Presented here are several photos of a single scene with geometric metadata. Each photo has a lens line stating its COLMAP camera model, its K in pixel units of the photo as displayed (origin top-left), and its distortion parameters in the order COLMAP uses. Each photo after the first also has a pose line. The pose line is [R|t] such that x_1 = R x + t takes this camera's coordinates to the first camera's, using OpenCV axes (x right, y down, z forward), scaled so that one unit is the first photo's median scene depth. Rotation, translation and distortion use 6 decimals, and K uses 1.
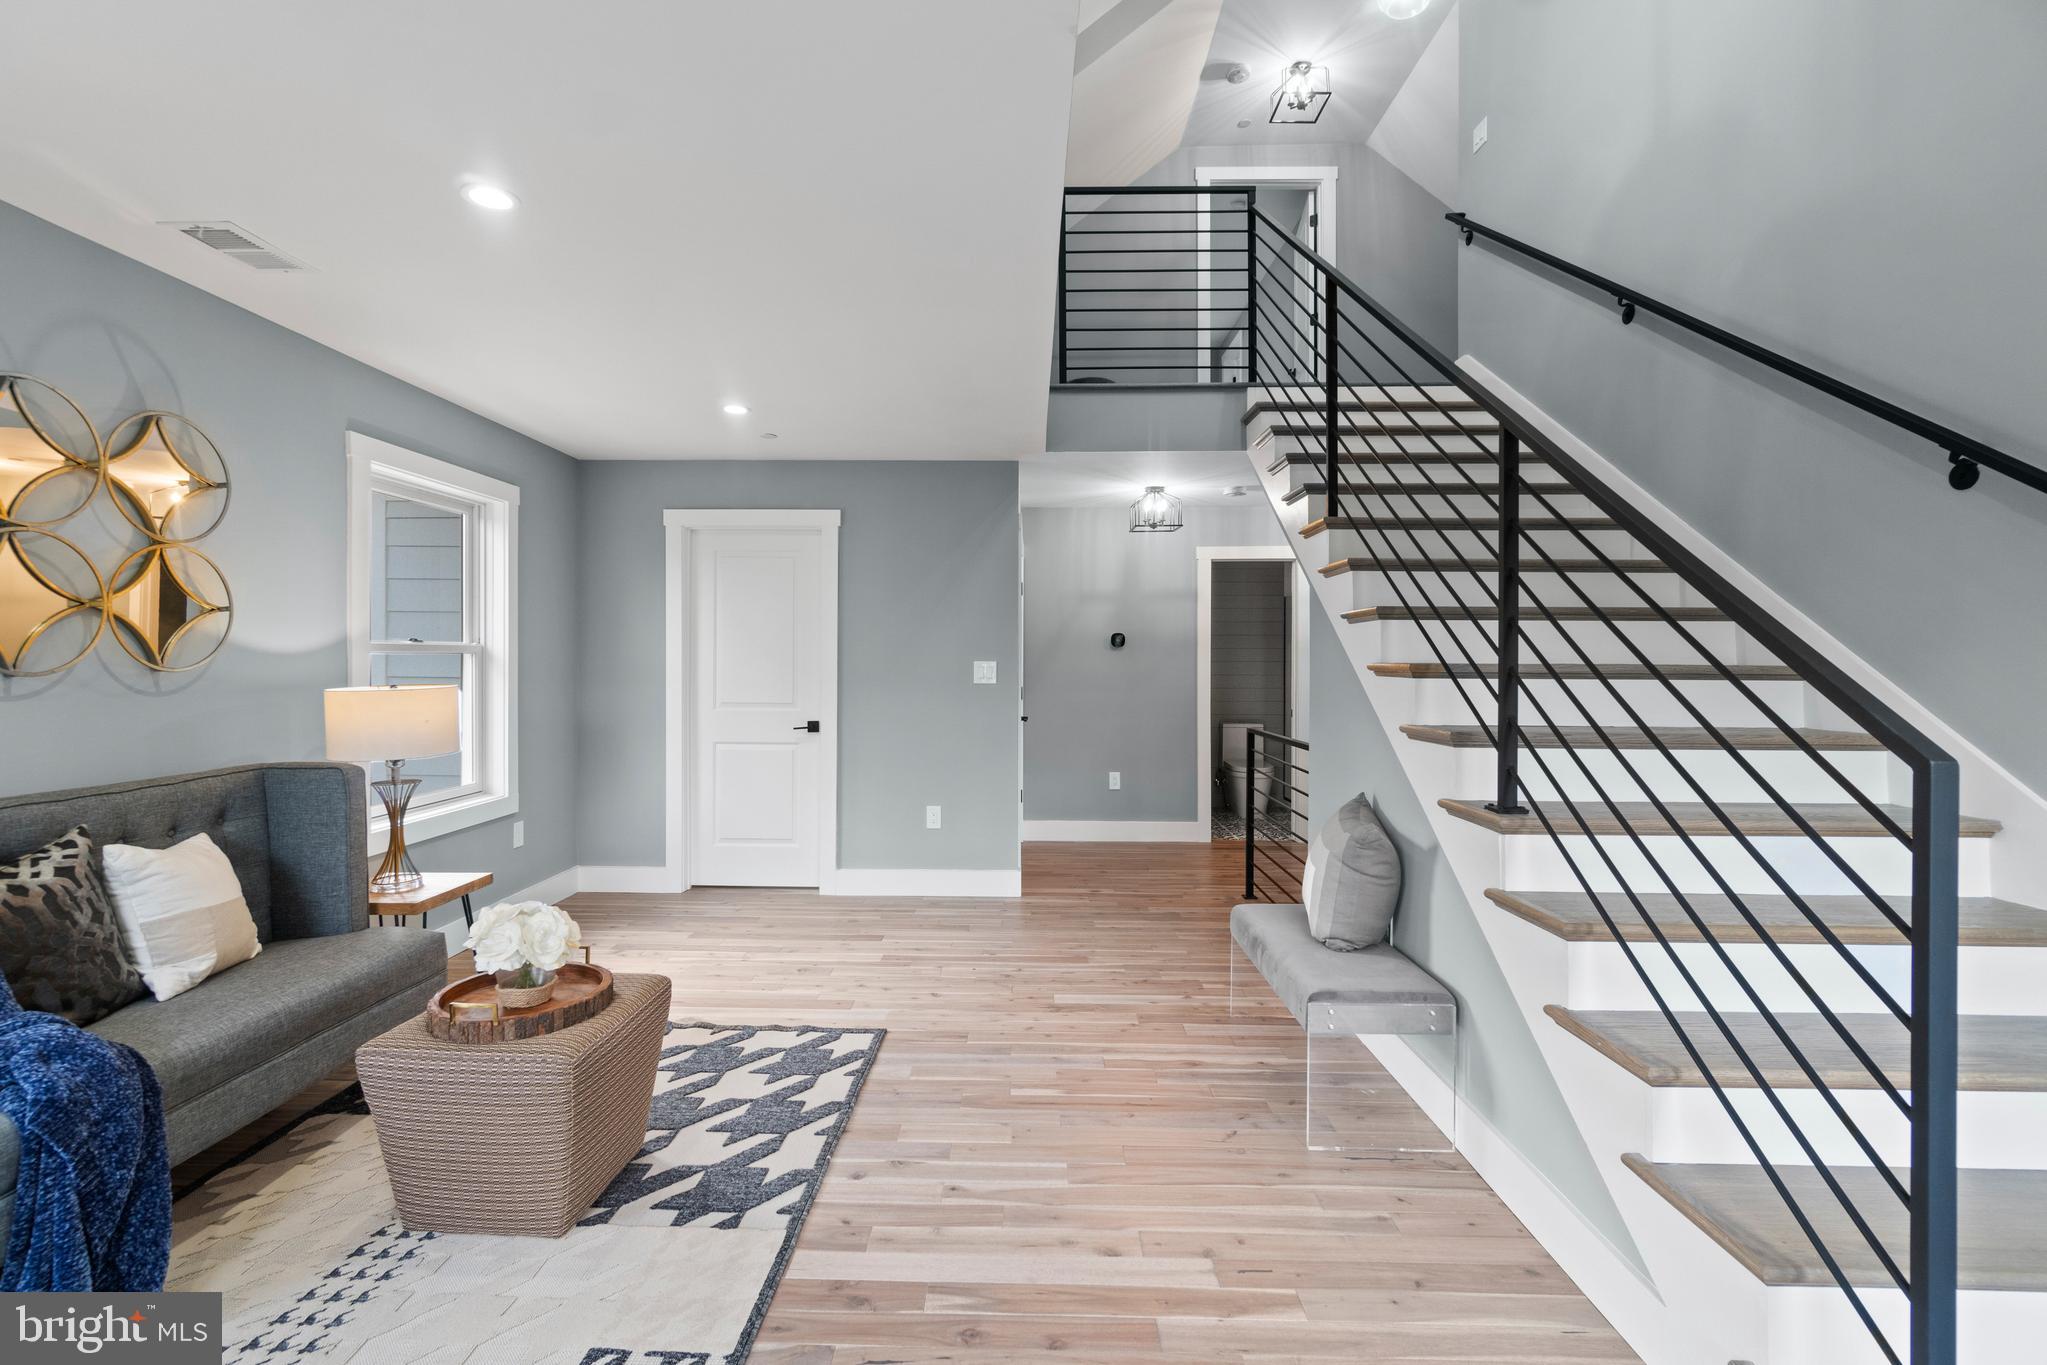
lens RADIAL K [[887.3, 0, 1010.6], [0, 887.3, 665.6], [0, 0, 1]] dist [-0.000885, 0.000388]
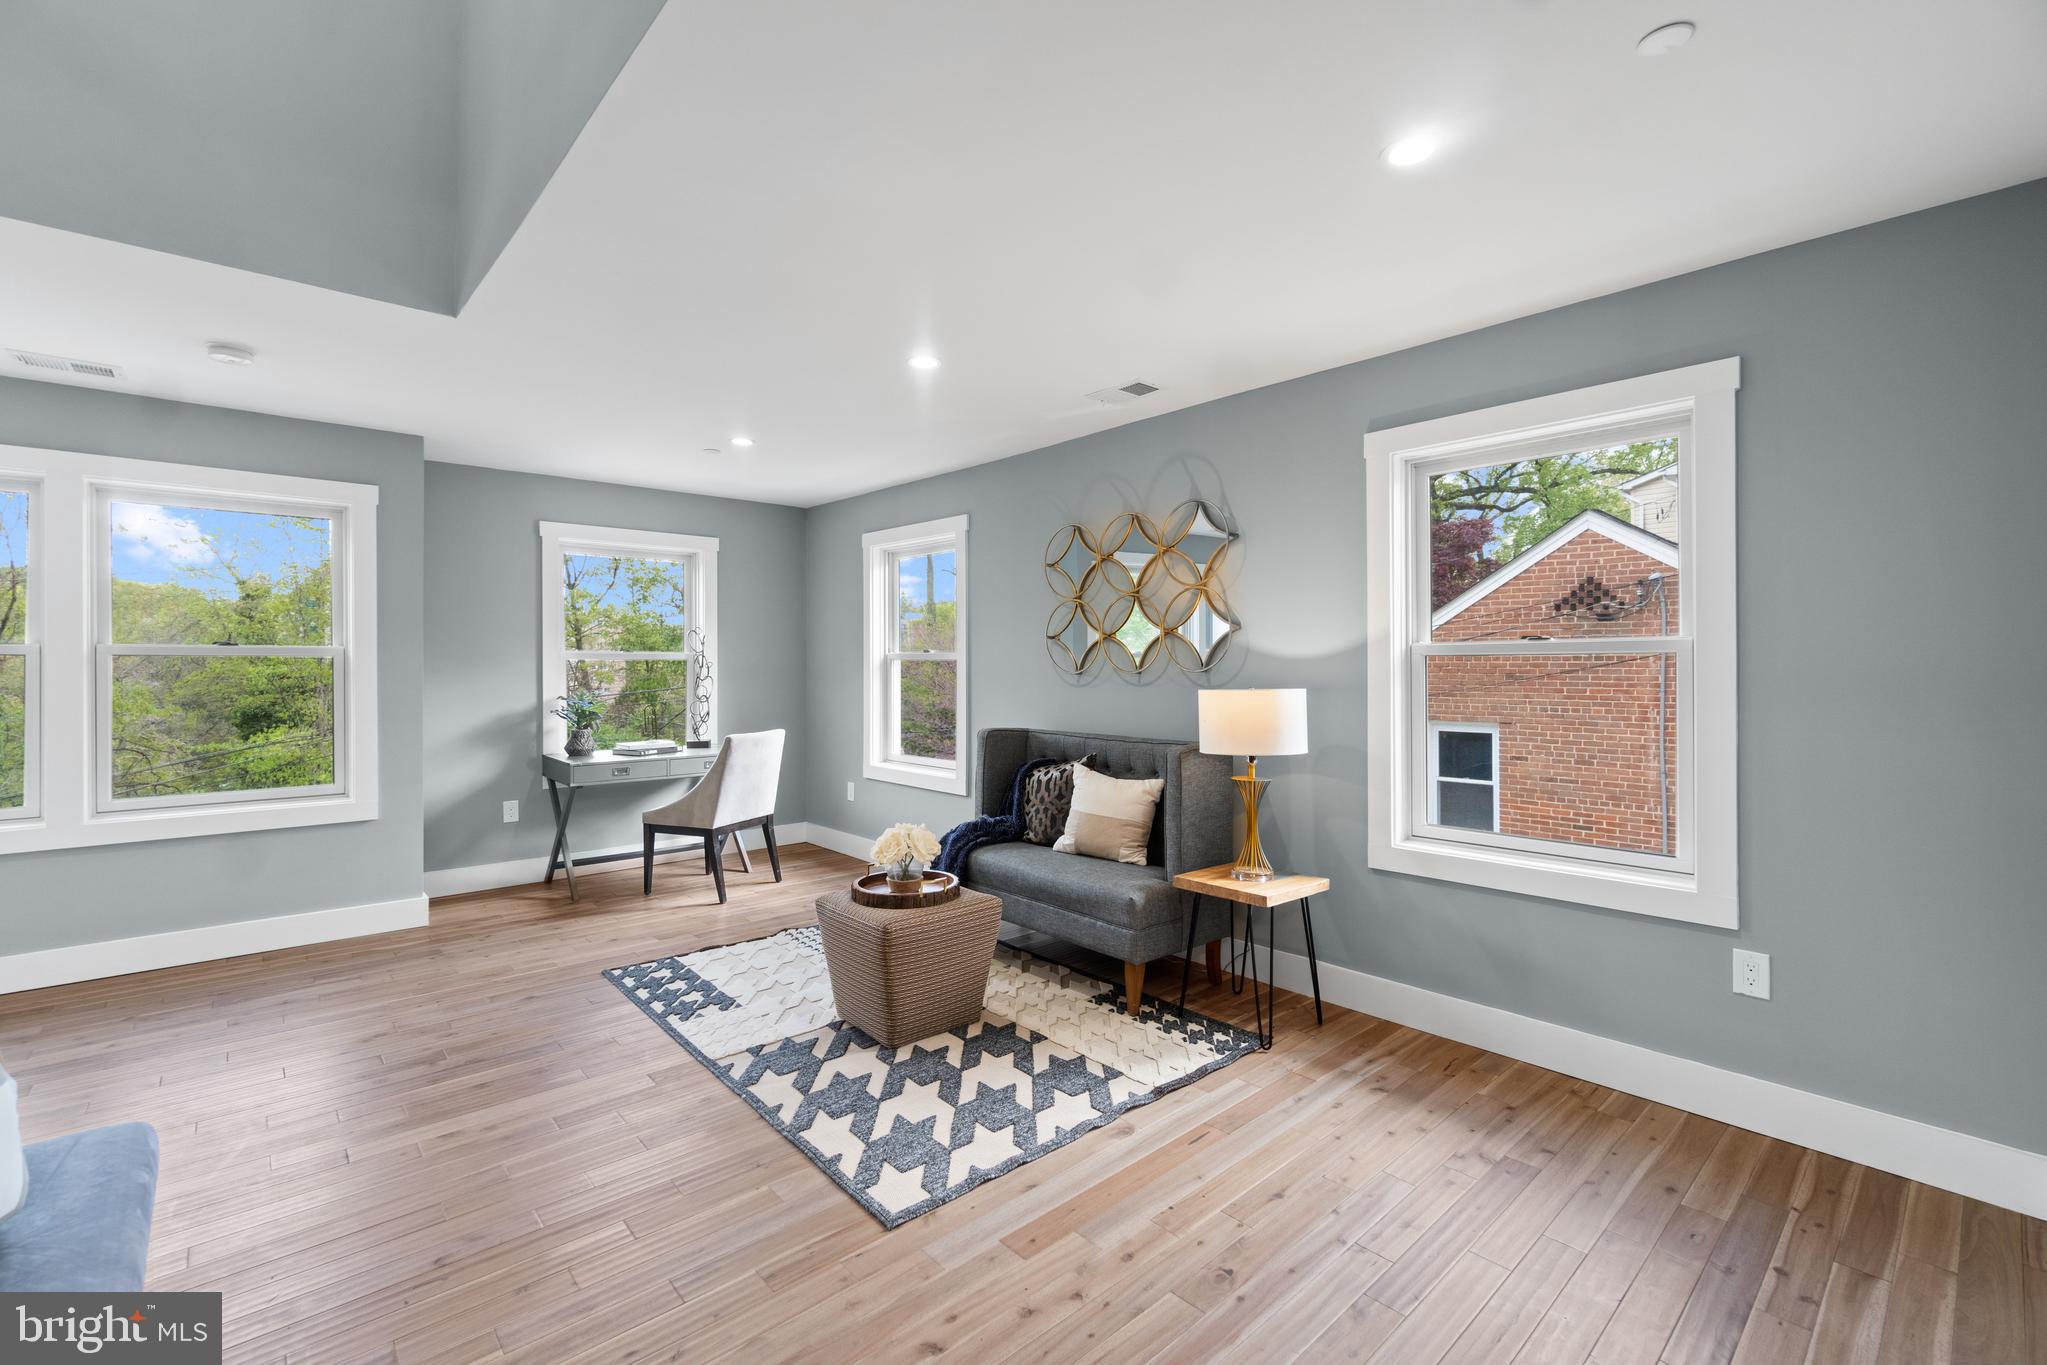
lens RADIAL K [[887.3, 0, 1010.6], [0, 887.3, 665.6], [0, 0, 1]] dist [-0.000885, 0.000388]
pose [[-0.737345, -0.001430, -0.675515, 0.301329], [-0.003156, 0.999994, 0.001328, -0.005948], [0.675509, 0.003111, -0.737345, 1.975484]]
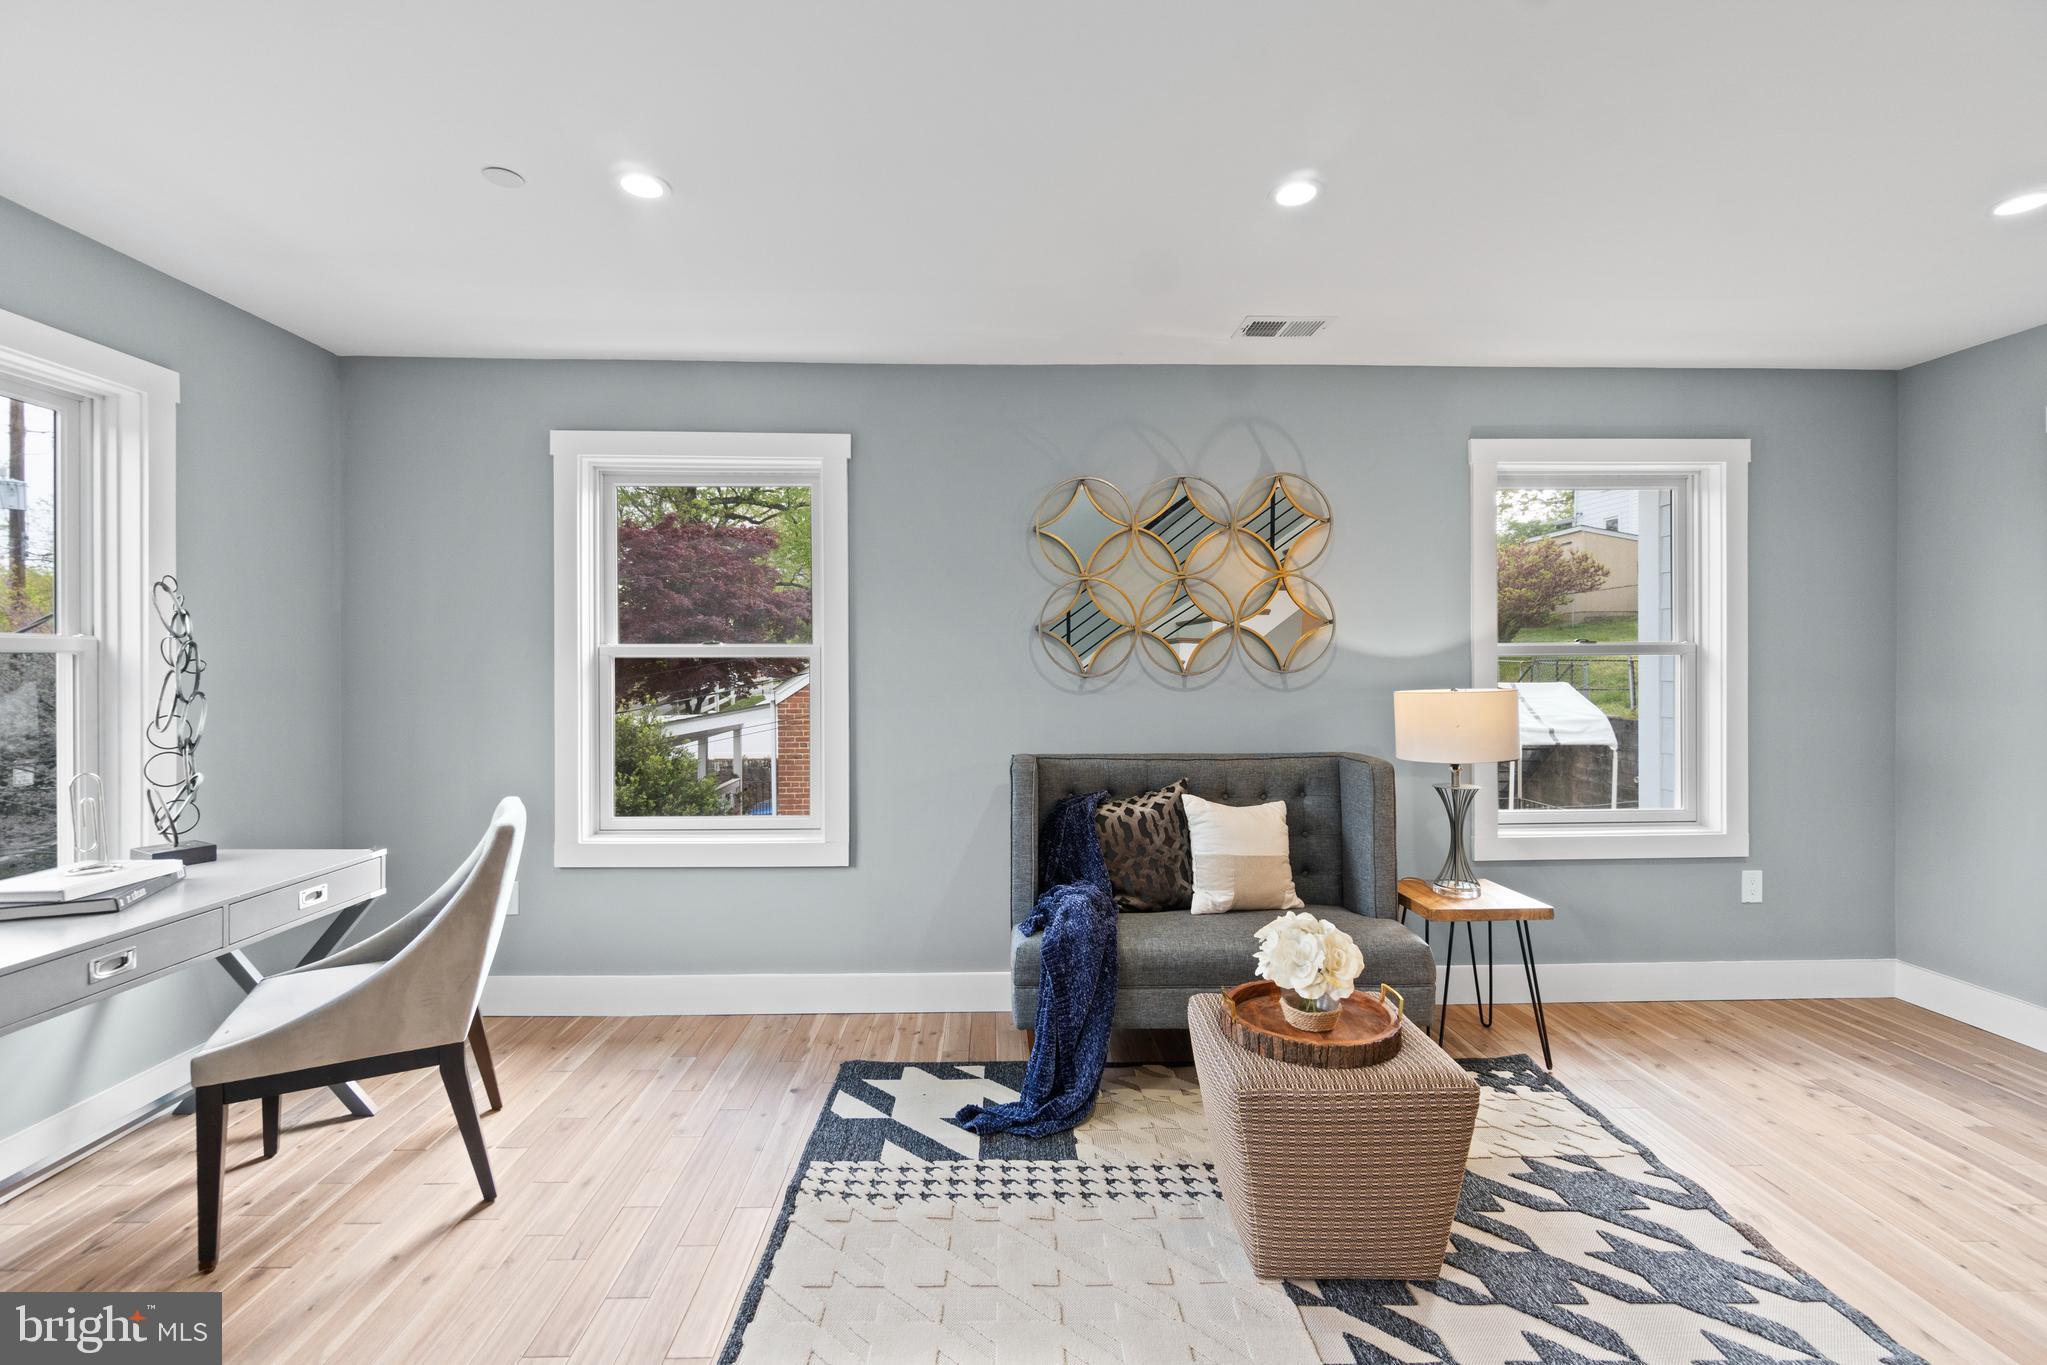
lens RADIAL K [[887.3, 0, 1010.6], [0, 887.3, 665.6], [0, 0, 1]] dist [-0.000885, 0.000388]
pose [[0.048053, -0.001900, -0.998843, 0.340484], [-0.000944, 0.999998, -0.001947, -0.001229], [0.998844, 0.001036, 0.048051, 0.563117]]
